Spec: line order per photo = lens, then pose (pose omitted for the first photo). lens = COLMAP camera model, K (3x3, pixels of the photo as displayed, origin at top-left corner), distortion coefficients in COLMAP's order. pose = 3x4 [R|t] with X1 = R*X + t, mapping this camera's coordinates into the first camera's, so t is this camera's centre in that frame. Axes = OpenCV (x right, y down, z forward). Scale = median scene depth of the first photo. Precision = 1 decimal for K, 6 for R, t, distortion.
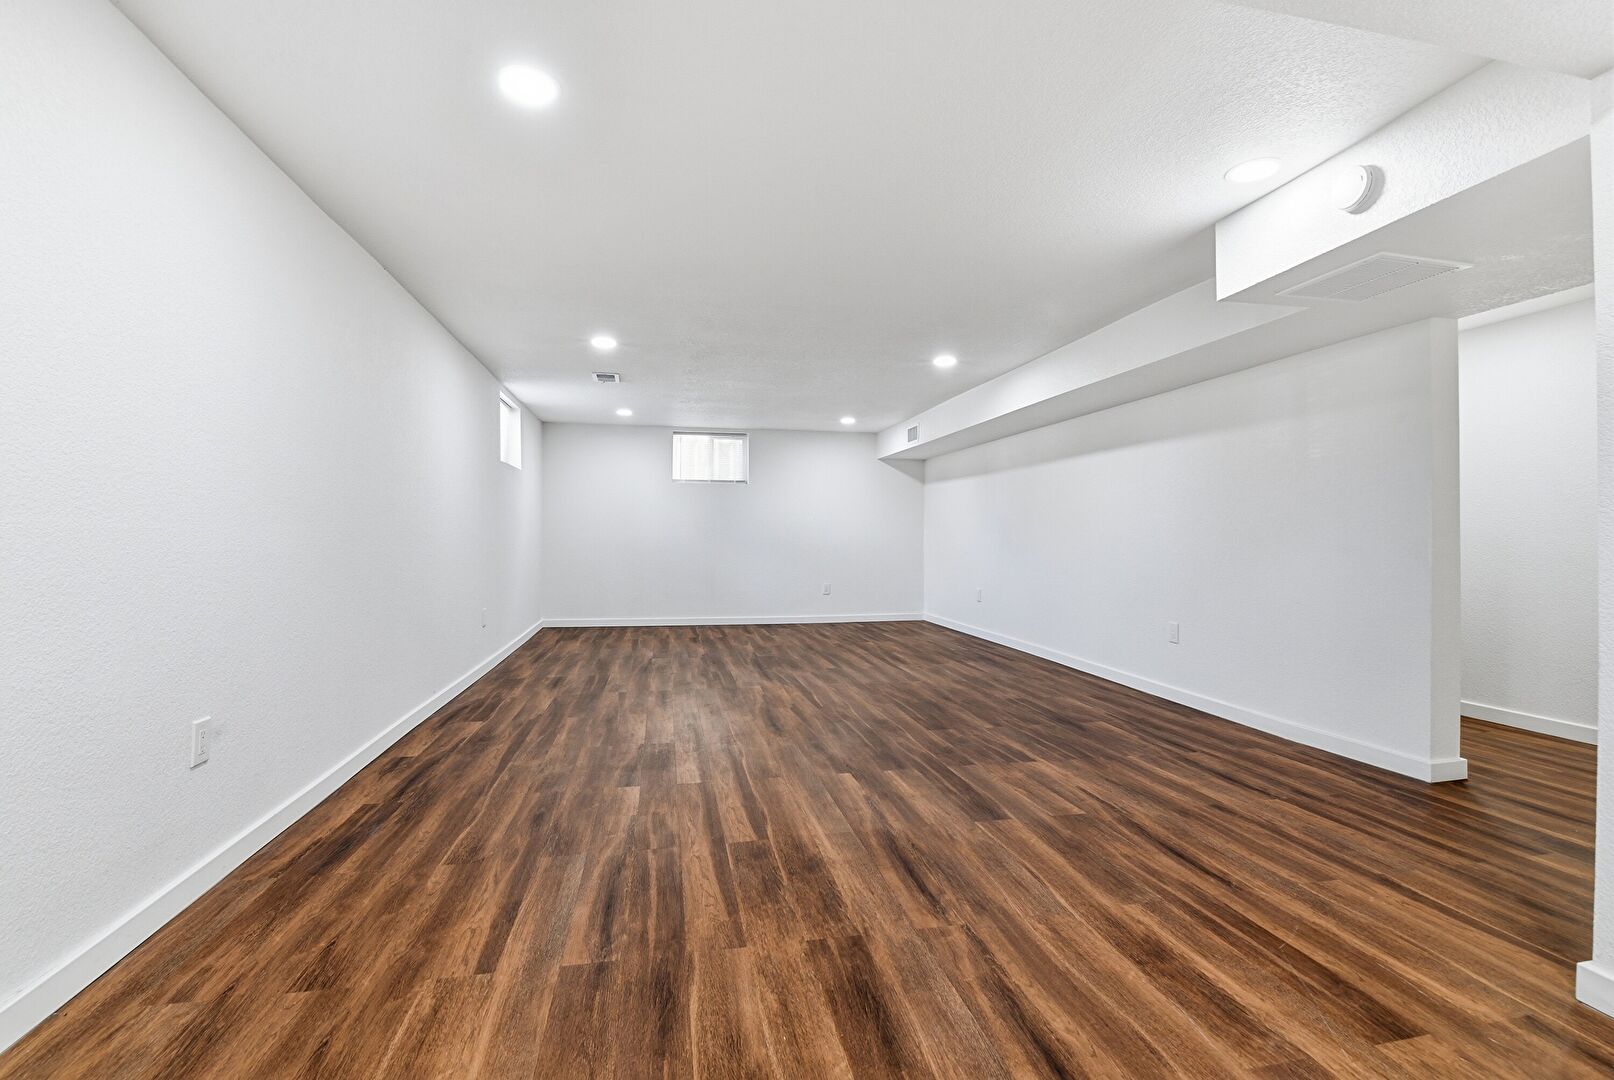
lens RADIAL K [[714.8, 0, 809.6], [0, 714.8, 522.0], [0, 0, 1]] dist [0.000057, -0.008778]
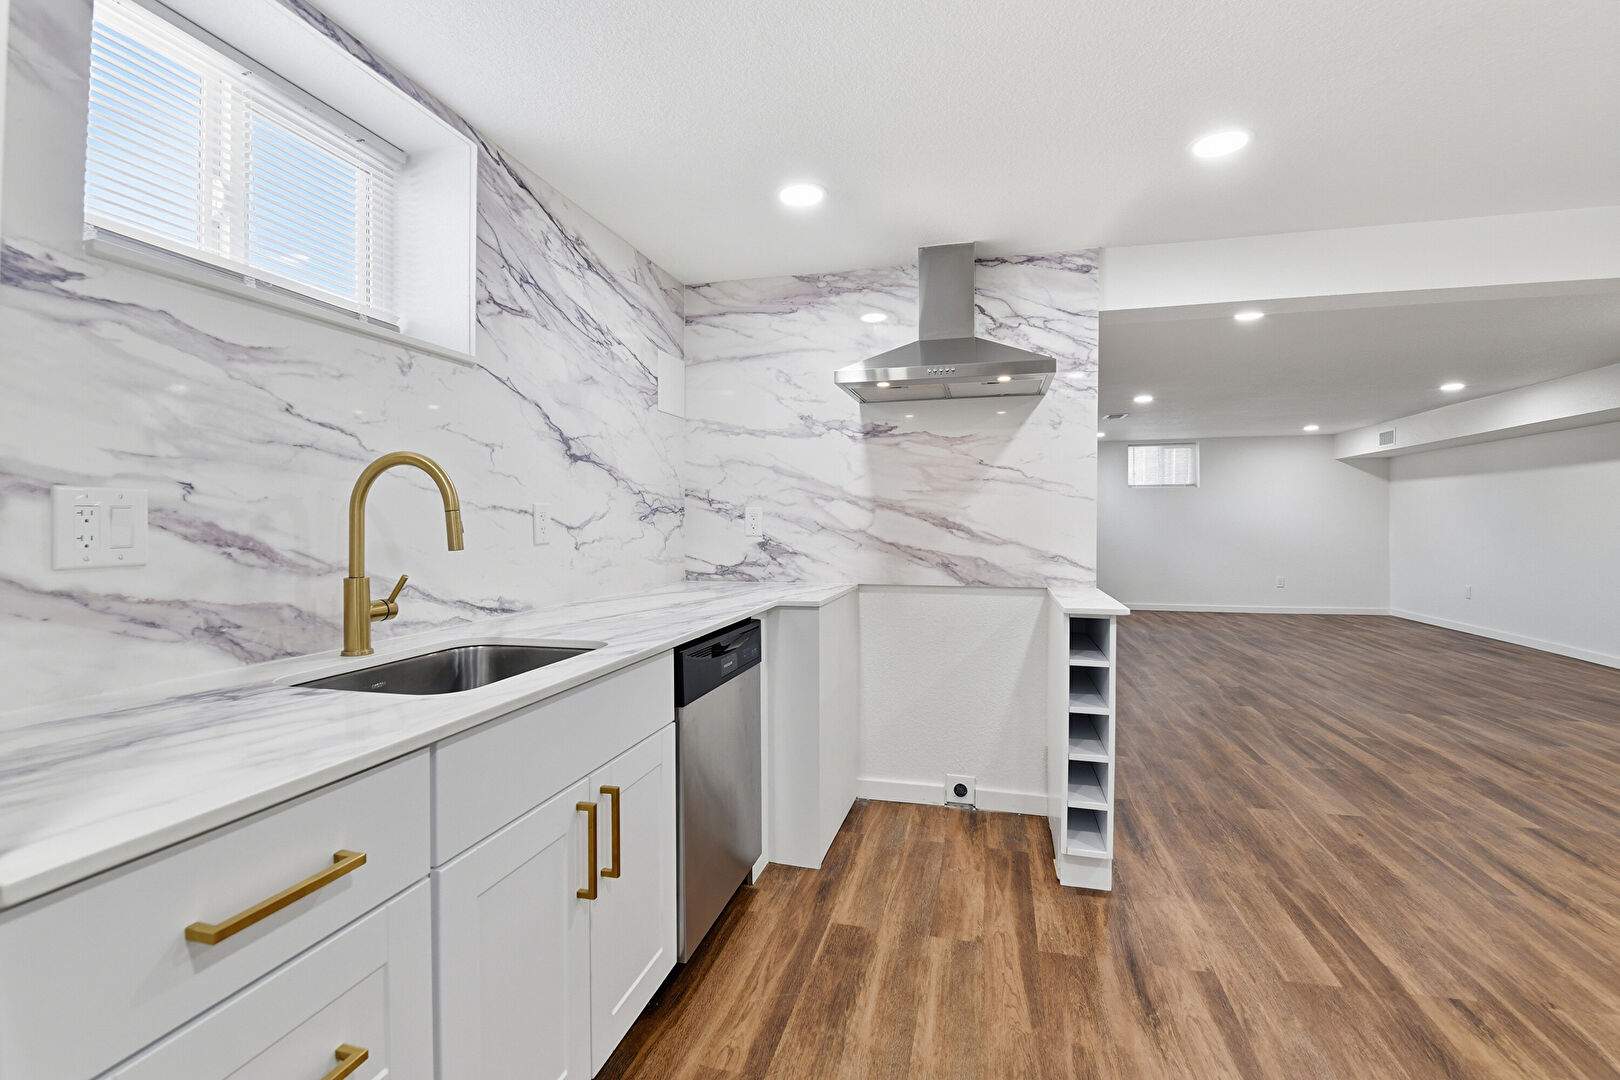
lens RADIAL K [[721.0, 0, 808.4], [0, 721.0, 518.9], [0, 0, 1]] dist [-0.000718, -0.008544]
pose [[0.899915, -0.012644, -0.435882, -0.222522], [0.019101, 0.999763, 0.010436, -0.041584], [0.435647, -0.017718, 0.899943, -0.446939]]
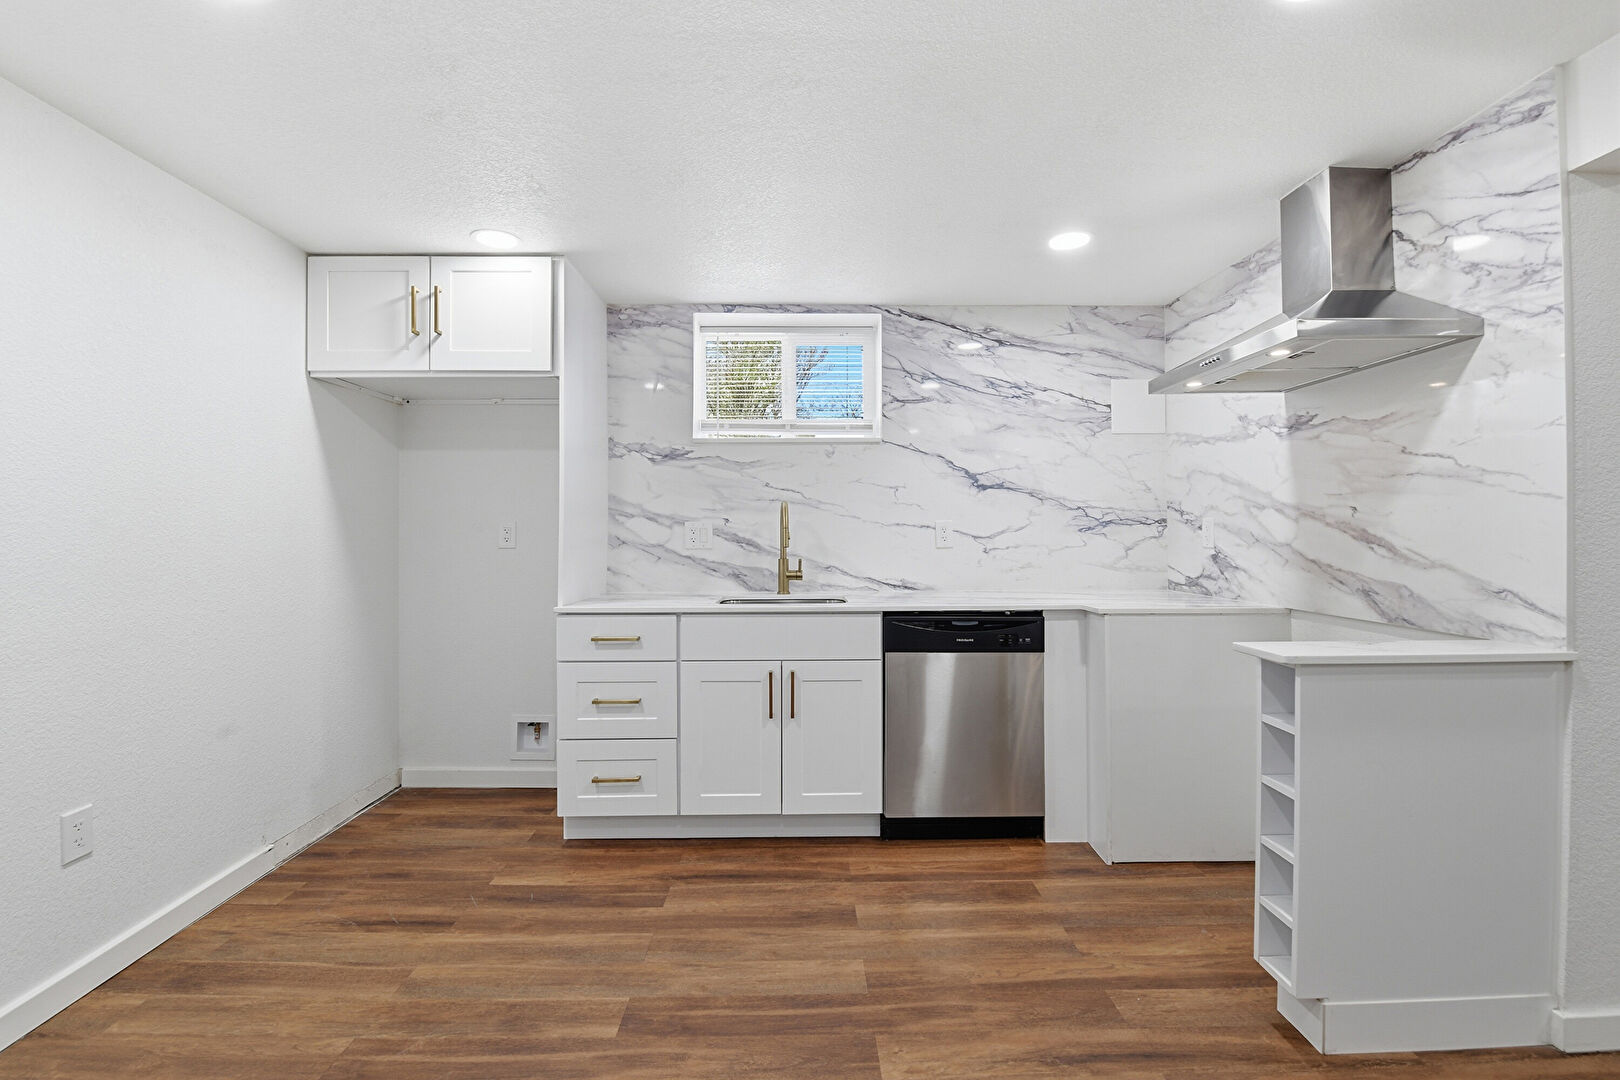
lens RADIAL K [[717.4, 0, 812.6], [0, 717.4, 521.9], [0, 0, 1]] dist [0.000057, -0.008778]
pose [[-0.182198, -0.021211, -0.983033, 0.087534], [0.020362, 0.999472, -0.025339, -0.034807], [0.983051, -0.024633, -0.181670, -0.141583]]
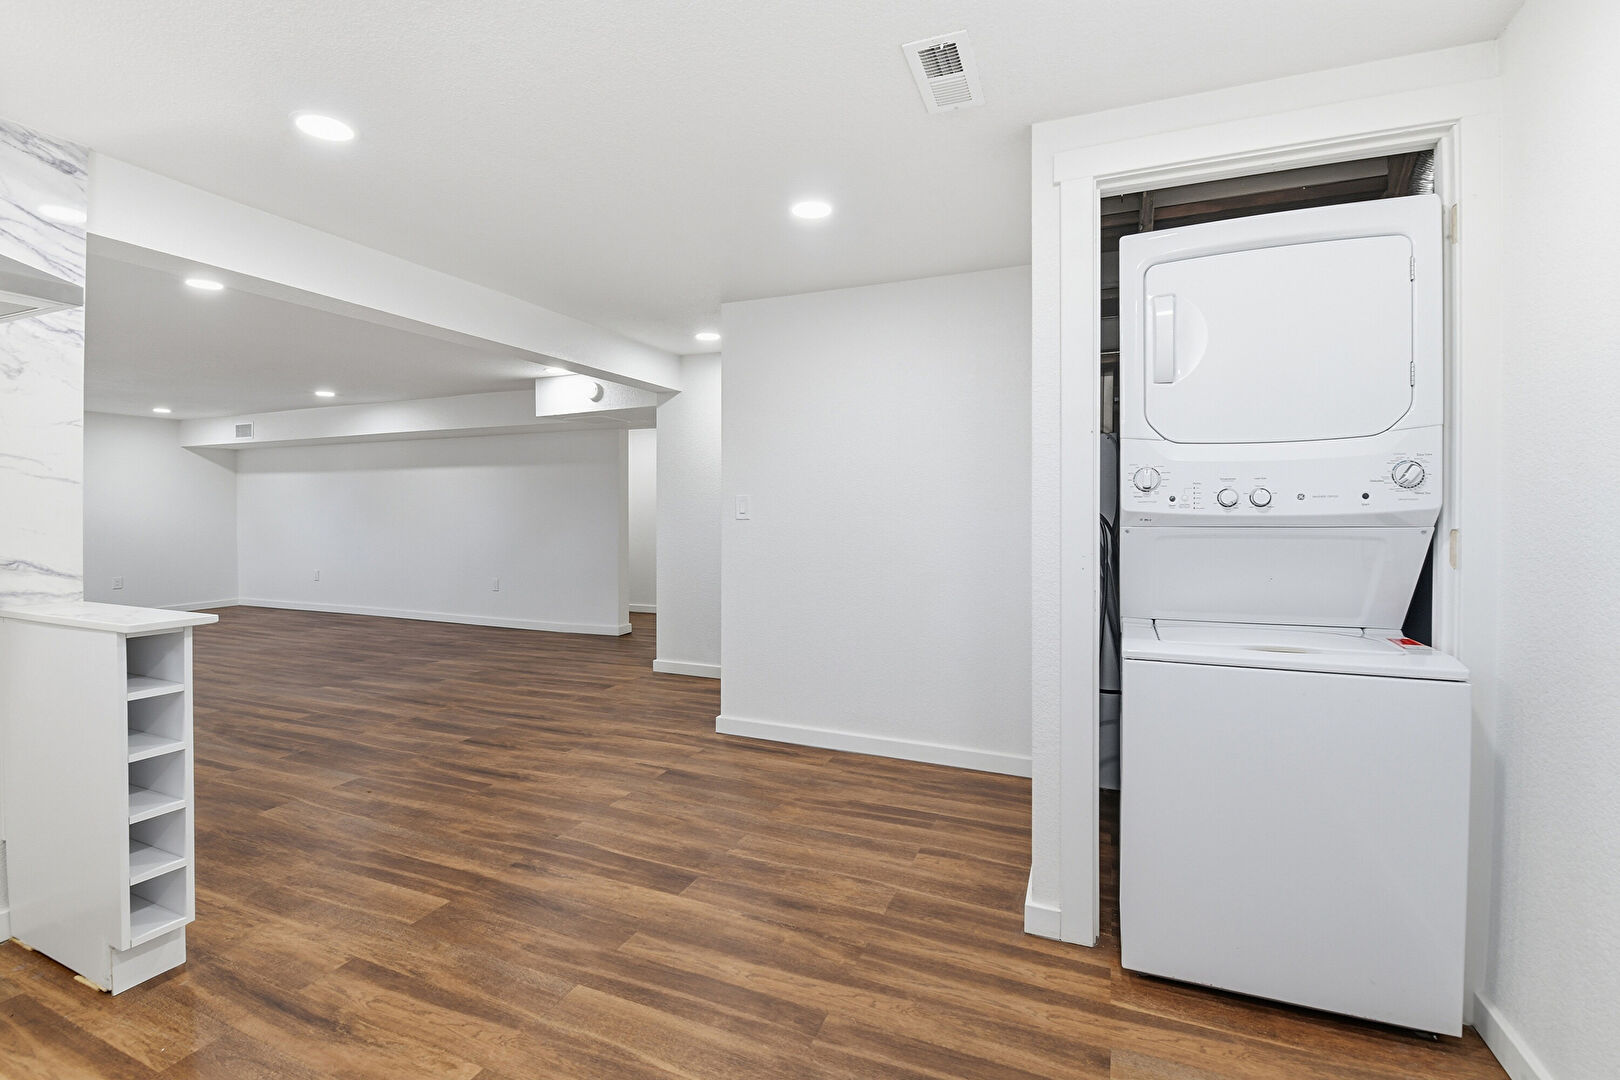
lens RADIAL K [[717.4, 0, 812.6], [0, 717.4, 521.9], [0, 0, 1]] dist [0.000057, -0.008778]
pose [[0.564340, -0.020560, 0.825286, -0.357133], [-0.011517, 0.999396, 0.032773, -0.042213], [-0.825462, -0.028001, 0.563763, -0.429376]]
